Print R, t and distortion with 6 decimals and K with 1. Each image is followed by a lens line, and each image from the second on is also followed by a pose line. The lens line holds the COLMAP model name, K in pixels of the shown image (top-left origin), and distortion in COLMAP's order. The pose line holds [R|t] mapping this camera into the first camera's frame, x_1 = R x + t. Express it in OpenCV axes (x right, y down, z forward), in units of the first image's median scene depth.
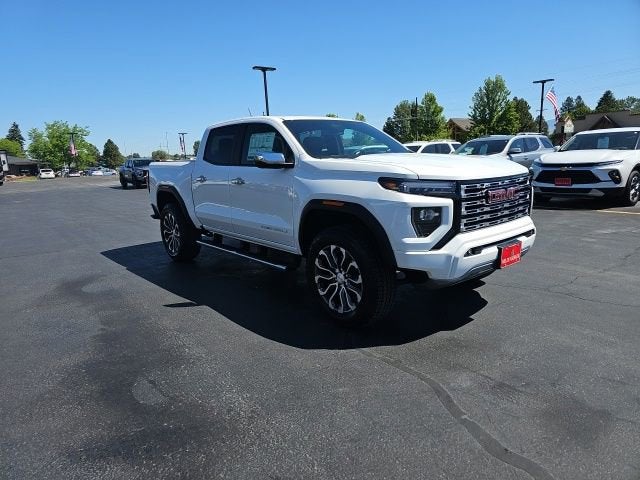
lens RADIAL K [[424.1, 0, 310.1], [0, 424.1, 238.7], [0, 0, 1]] dist [0.056437, -0.046760]
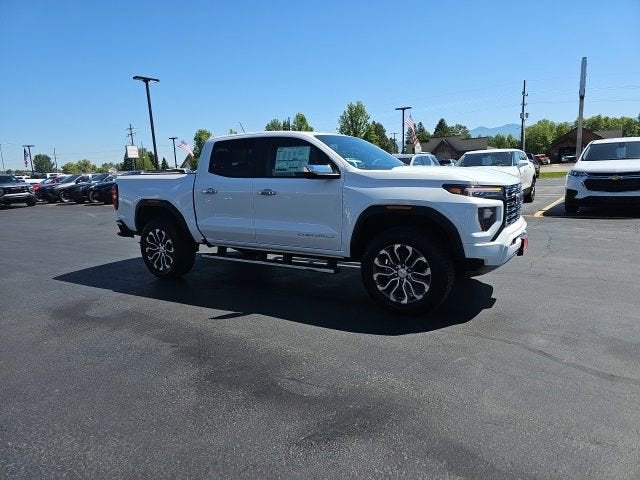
lens RADIAL K [[424.1, 0, 321.5], [0, 424.1, 241.6], [0, 0, 1]] dist [0.056437, -0.046760]
pose [[0.946535, -0.051307, 0.318495, -0.410175], [0.061359, 0.997882, -0.021601, 0.016349], [-0.316712, 0.039989, 0.947678, -0.017576]]
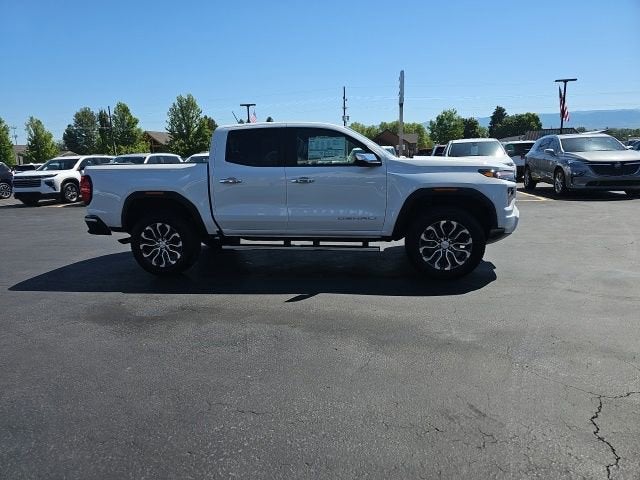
lens RADIAL K [[424.1, 0, 314.2], [0, 424.1, 240.9], [0, 0, 1]] dist [0.056437, -0.046760]
pose [[0.755156, -0.109365, 0.646357, -0.939636], [0.125740, 0.991843, 0.020917, -0.000625], [-0.643372, 0.065478, 0.762748, 0.182443]]
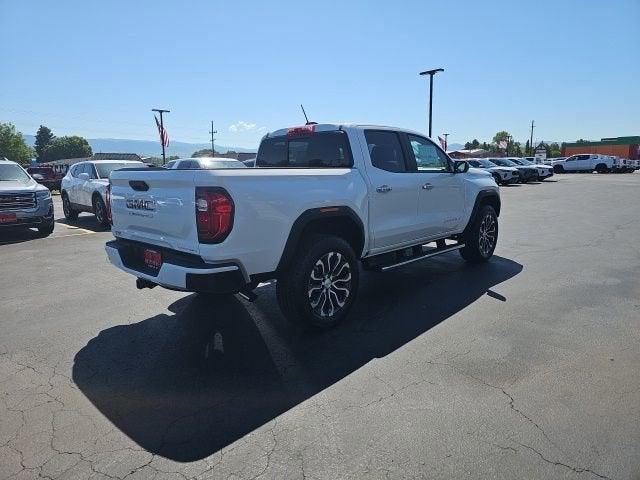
lens RADIAL K [[419.4, 0, 321.1], [0, 419.4, 238.8], [0, 0, 1]] dist [0.059083, -0.049301]
pose [[-0.133422, -0.118117, 0.983995, -1.302738], [0.212876, 0.966282, 0.144855, -0.238399], [-0.967927, 0.228796, -0.103779, 1.526745]]
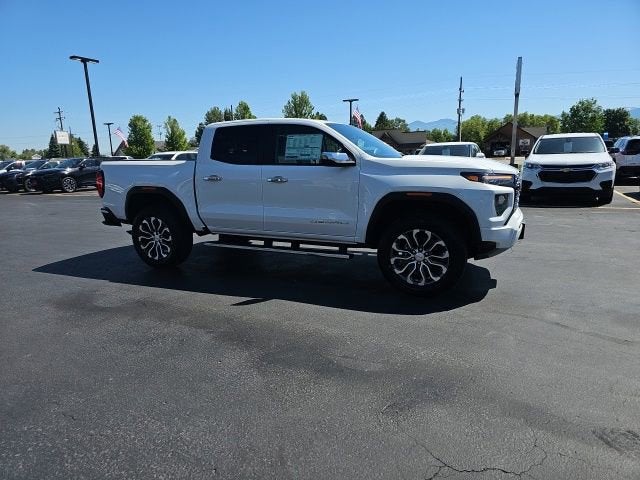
lens RADIAL K [[424.1, 0, 316.4], [0, 424.1, 244.3], [0, 0, 1]] dist [0.056437, -0.046760]
pose [[0.898665, -0.069968, 0.433019, -0.591079], [0.071267, 0.997369, 0.013253, 0.017163], [-0.432807, 0.018950, 0.901288, 0.028639]]
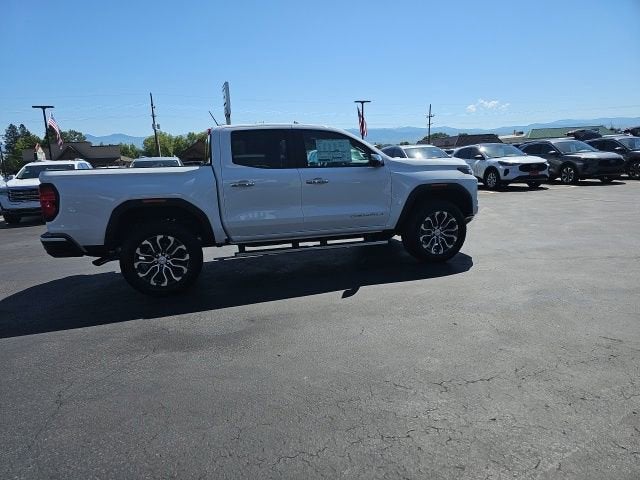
lens RADIAL K [[424.1, 0, 318.8], [0, 424.1, 242.6], [0, 0, 1]] dist [0.056437, -0.046760]
pose [[0.389852, -0.148722, 0.908789, -1.300895], [0.200930, 0.976832, 0.073662, -0.064356], [-0.898689, 0.153886, 0.410703, 0.618709]]
